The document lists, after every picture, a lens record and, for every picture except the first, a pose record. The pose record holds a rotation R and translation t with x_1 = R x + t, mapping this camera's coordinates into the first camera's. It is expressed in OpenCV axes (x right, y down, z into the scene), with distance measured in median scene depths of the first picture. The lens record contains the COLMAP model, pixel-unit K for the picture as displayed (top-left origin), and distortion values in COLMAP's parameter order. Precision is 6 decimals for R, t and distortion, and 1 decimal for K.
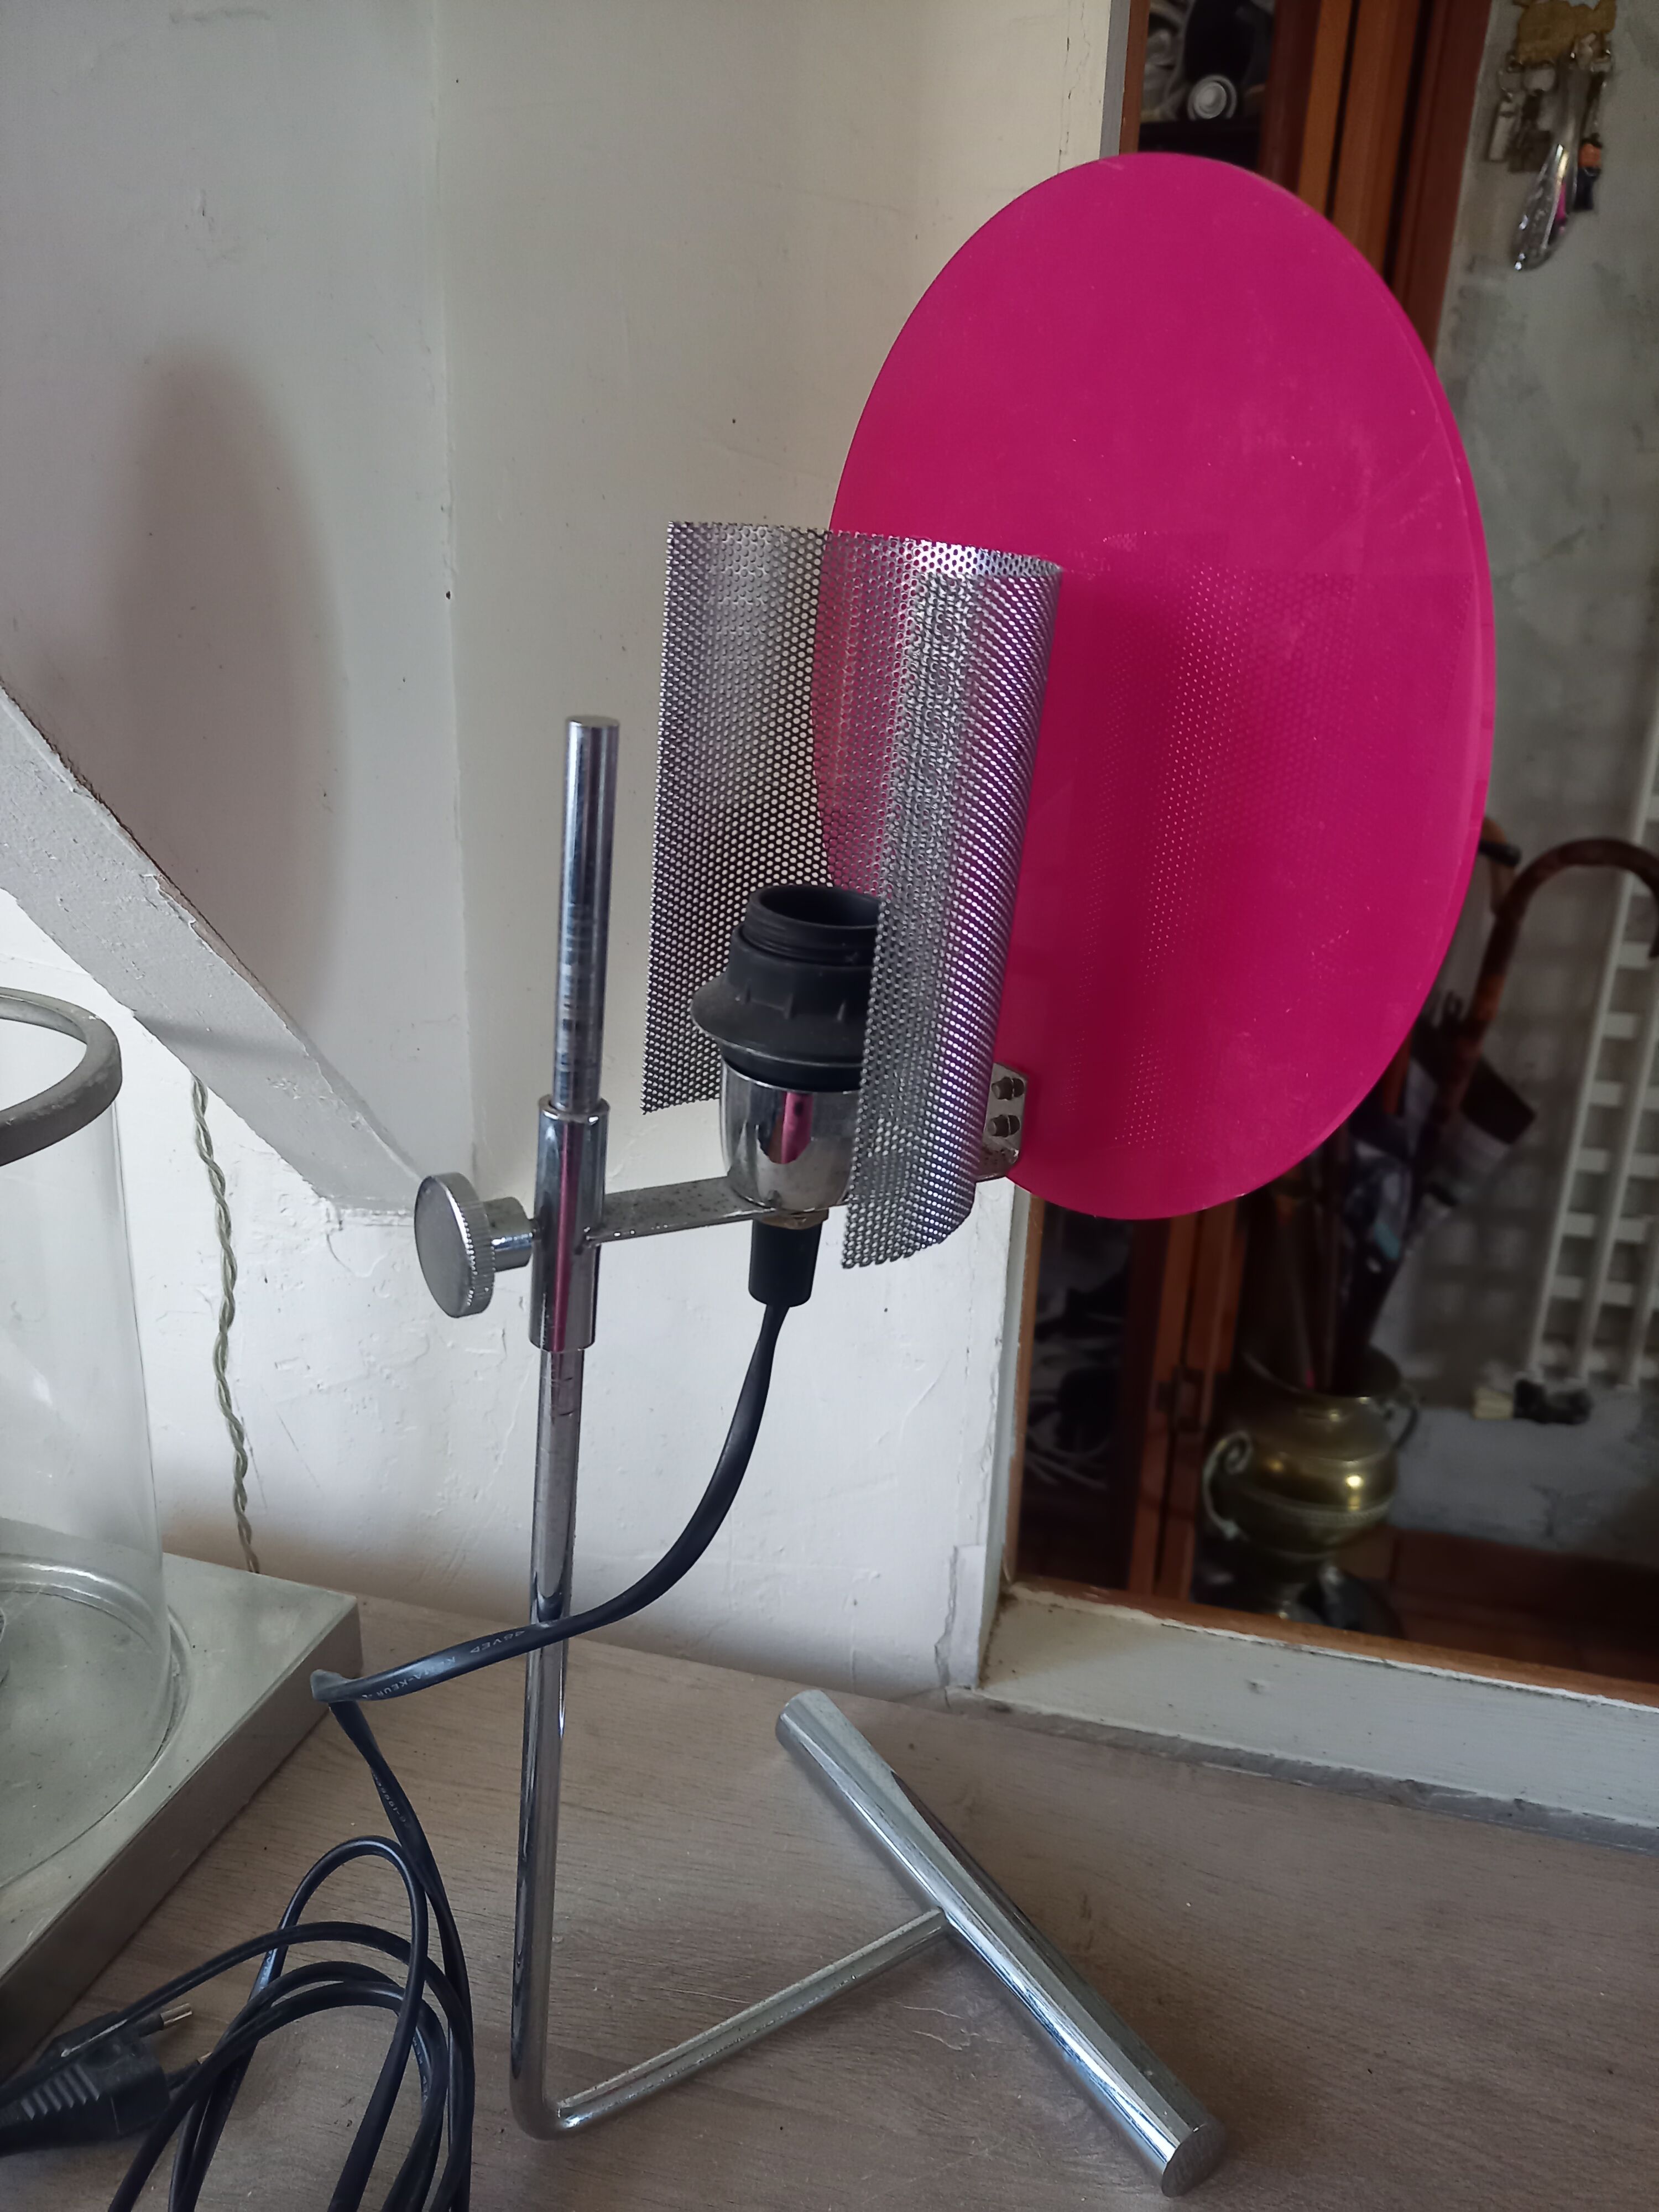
lens RADIAL K [[1620.7, 0, 834.7], [0, 1620.7, 1112.7], [0, 0, 1]] dist [0.028435, -0.028832]
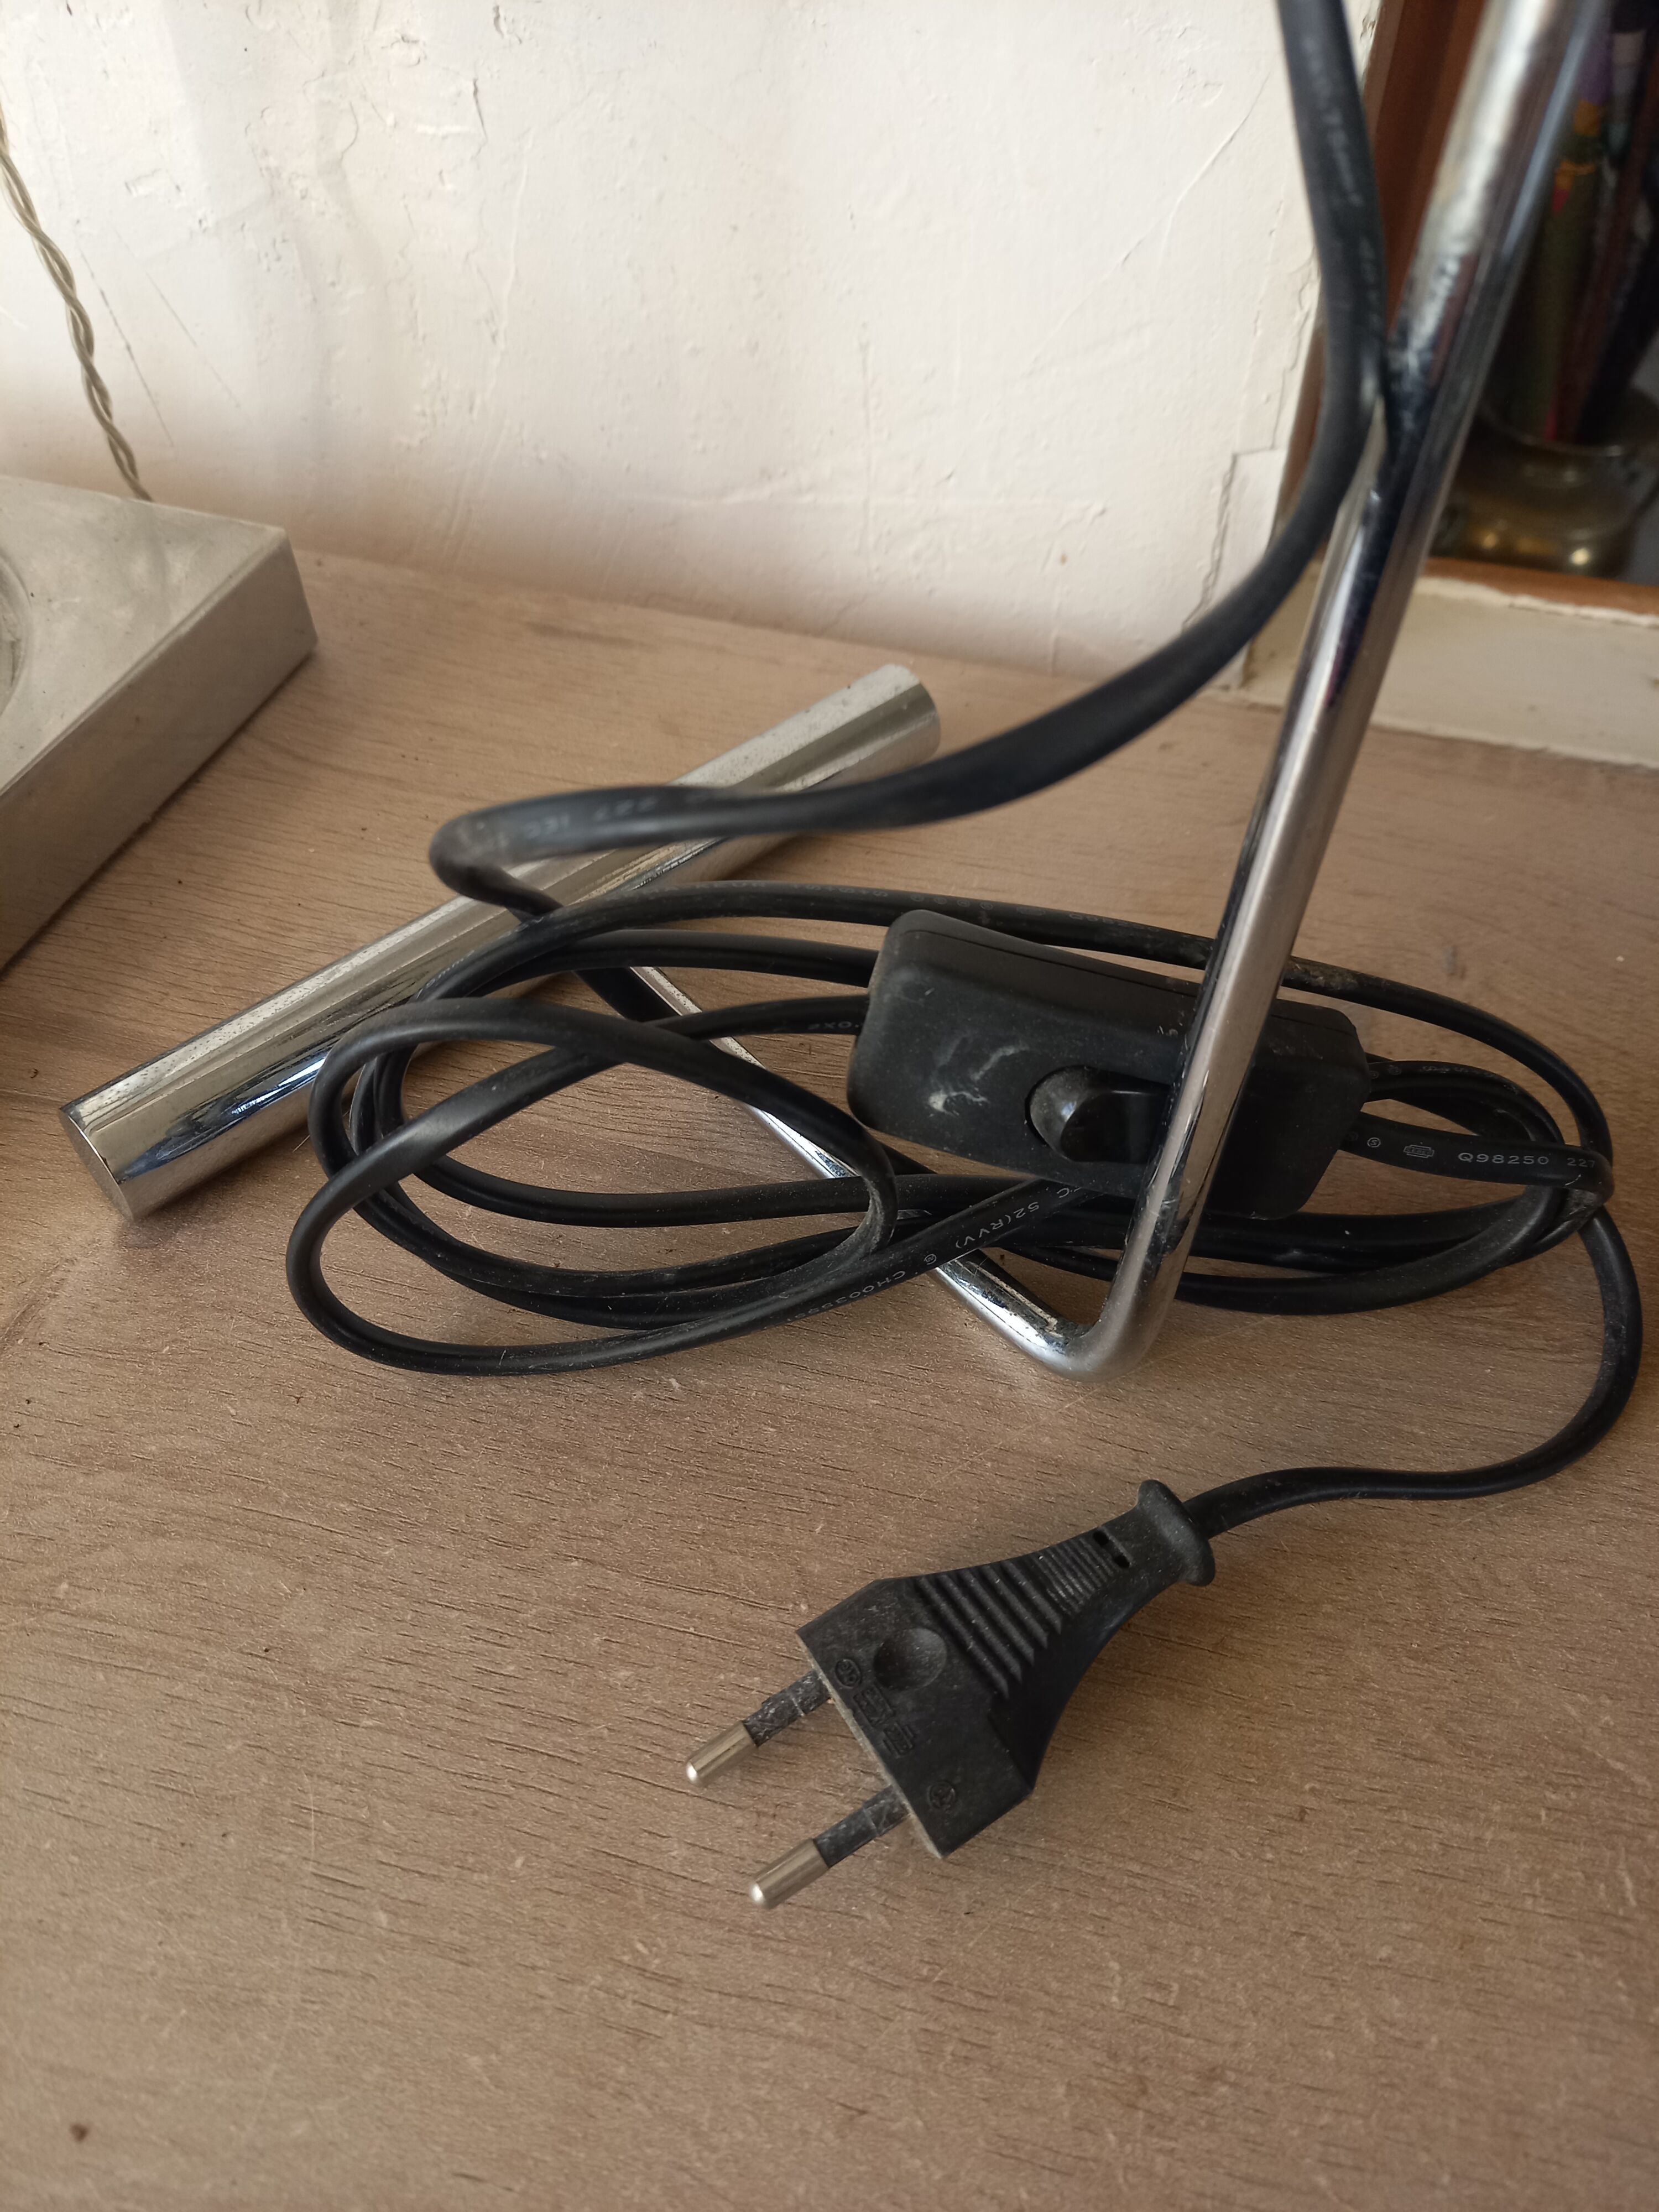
lens RADIAL K [[1634.6, 0, 829.5], [0, 1634.6, 1106.0], [0, 0, 1]] dist [-0.000258, -0.000210]
pose [[0.997931, 0.004116, -0.064159, -0.037896], [0.027414, 0.875428, 0.482570, 0.176401], [0.058153, -0.483331, 0.873504, 0.319524]]
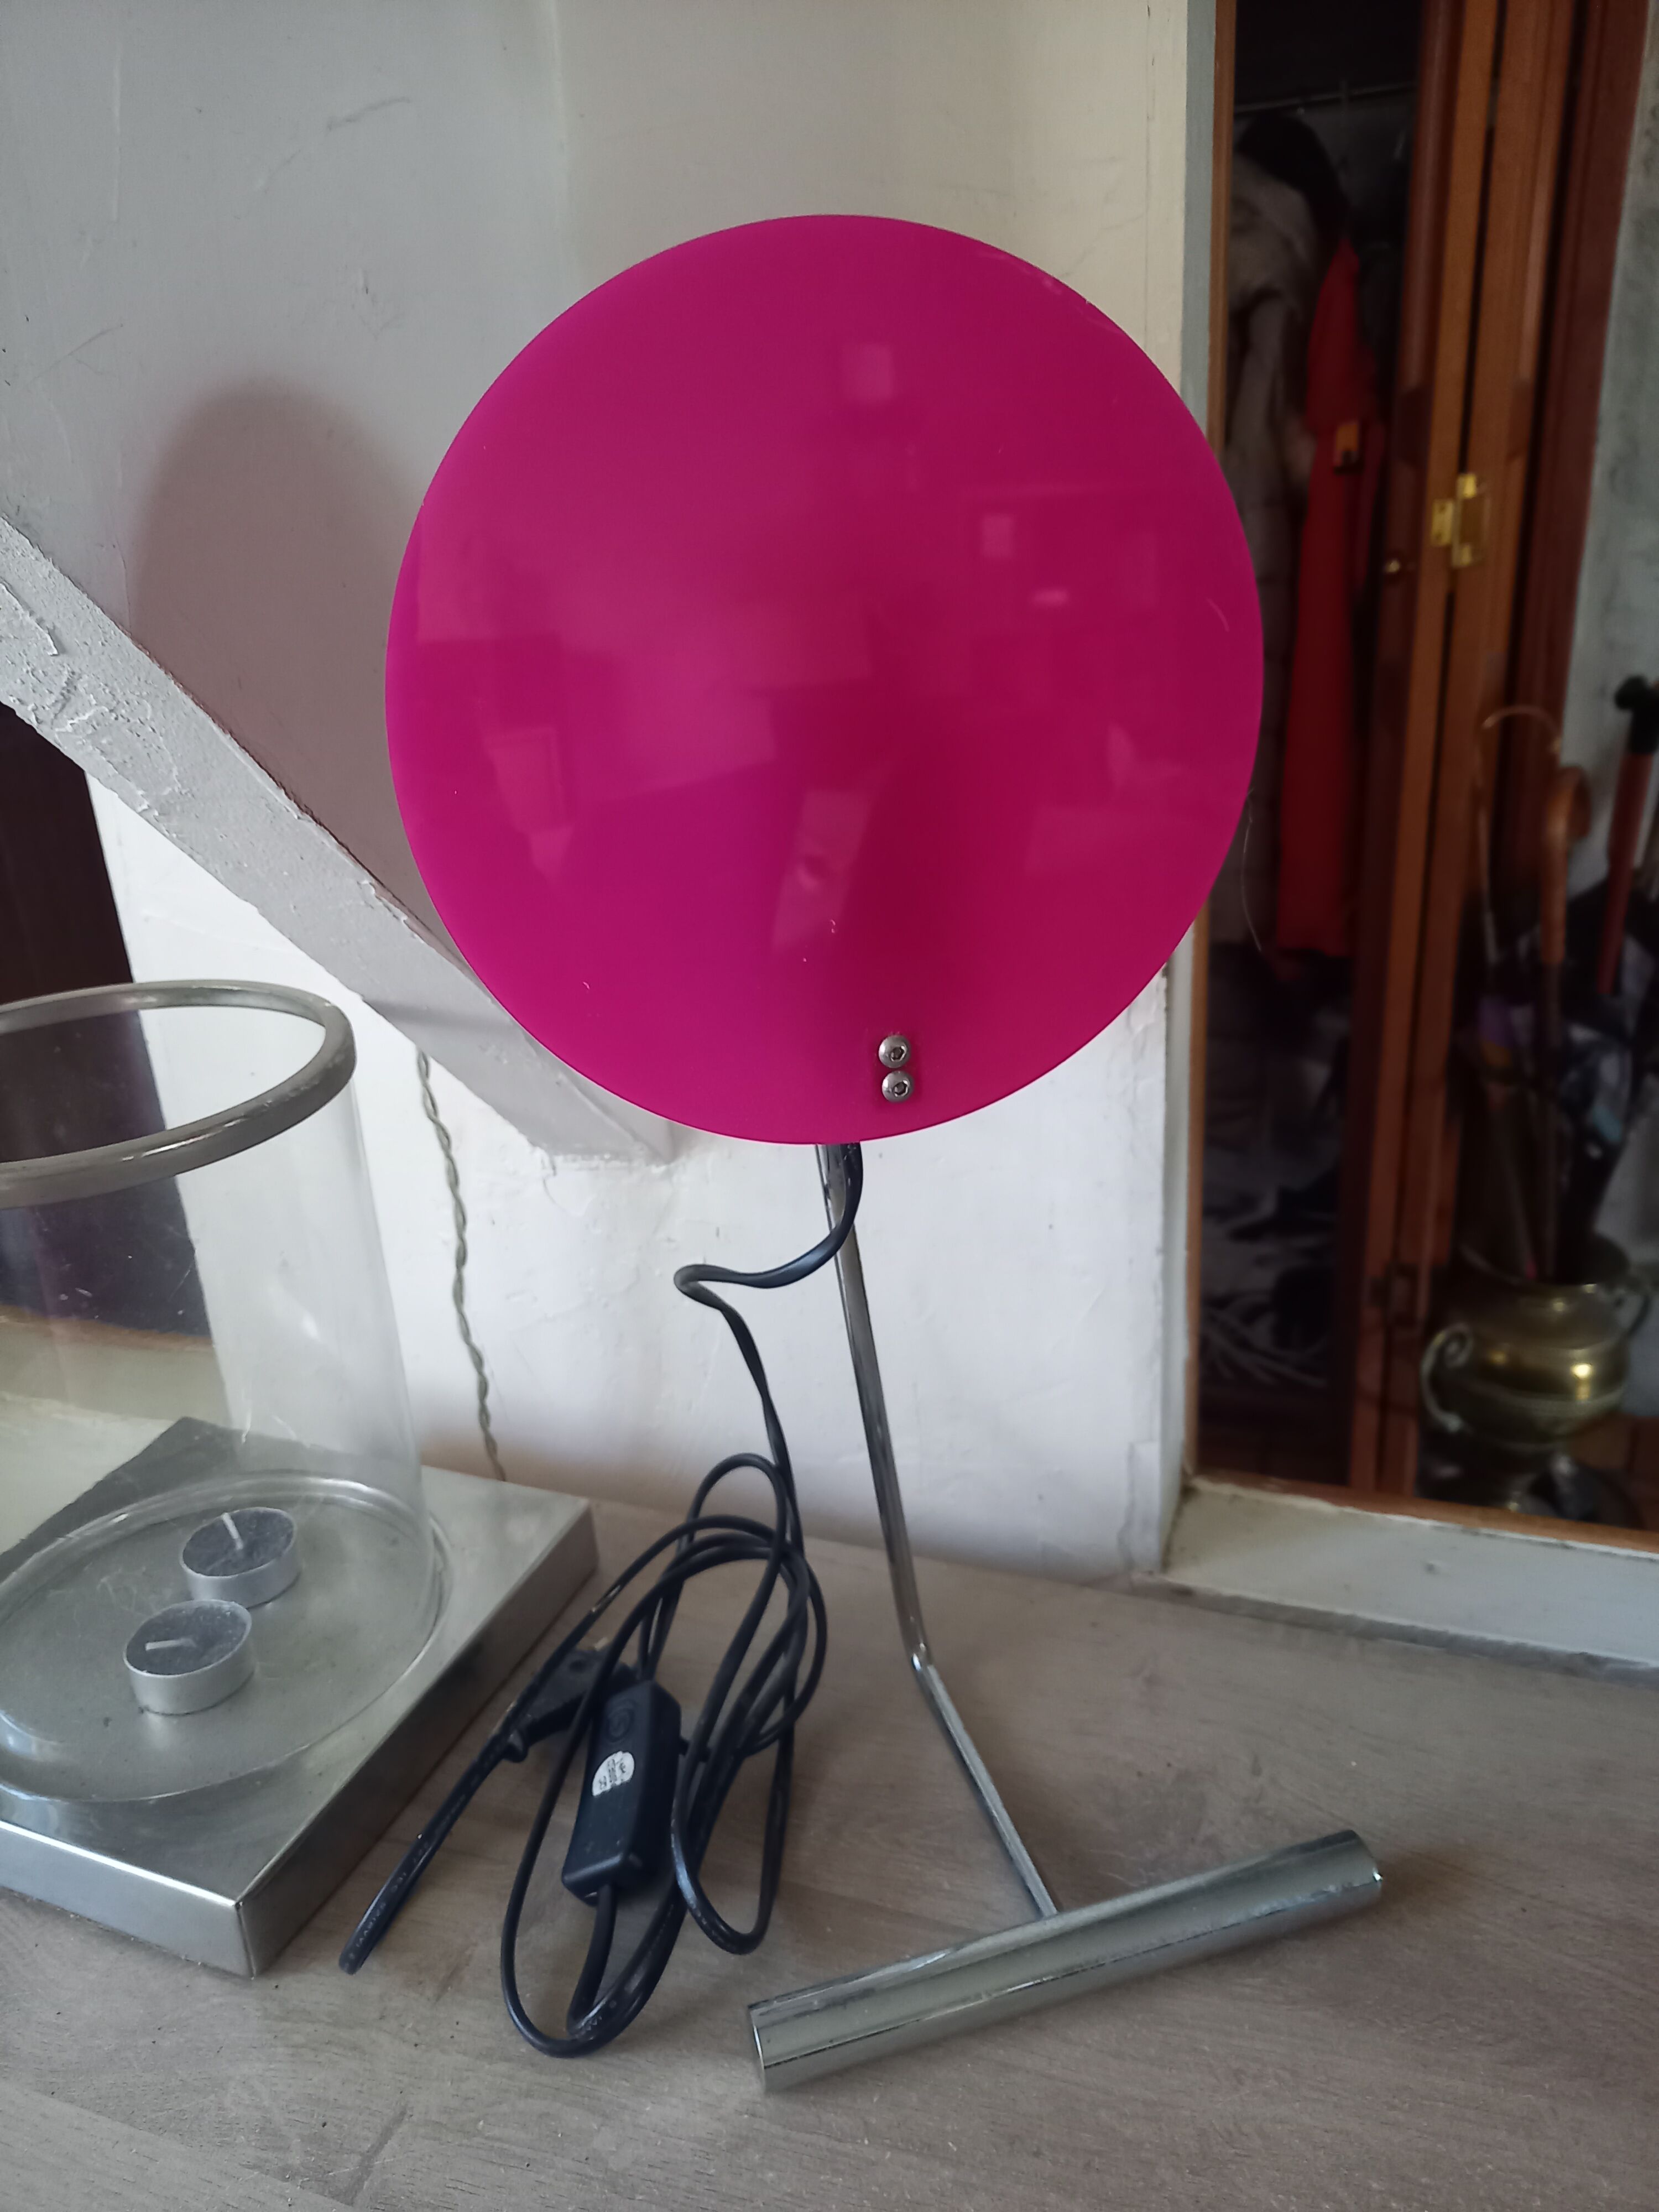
lens RADIAL K [[1626.2, 0, 840.5], [0, 1626.2, 1115.1], [0, 0, 1]] dist [0.042342, -0.050722]
pose [[0.990469, -0.052259, -0.127438, 0.032515], [0.059317, 0.996872, 0.052231, -0.014953], [0.124310, -0.059293, 0.990470, -0.071910]]
